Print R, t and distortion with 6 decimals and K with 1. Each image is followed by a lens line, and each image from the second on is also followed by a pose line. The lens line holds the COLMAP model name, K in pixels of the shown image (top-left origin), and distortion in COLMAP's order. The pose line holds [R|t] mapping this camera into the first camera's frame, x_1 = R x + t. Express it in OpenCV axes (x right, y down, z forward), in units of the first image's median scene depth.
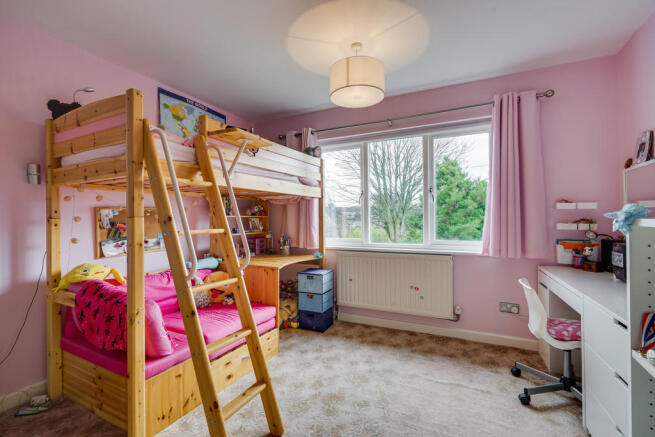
lens RADIAL K [[293.8, 0, 327.2], [0, 293.8, 218.6], [0, 0, 1]] dist [0.002717, -0.000126]
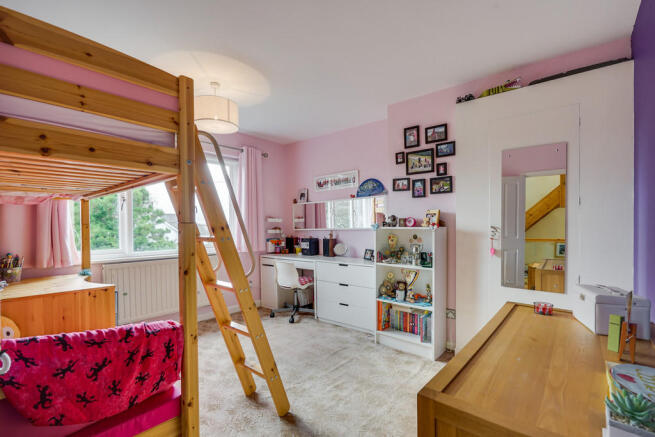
lens RADIAL K [[293.8, 0, 328.1], [0, 293.8, 224.2], [0, 0, 1]] dist [0.002717, -0.000126]
pose [[0.236029, 0.014155, 0.971643, -0.879109], [-0.002379, 0.999899, -0.013989, 0.006718], [-0.971743, 0.000990, 0.236038, 0.239309]]
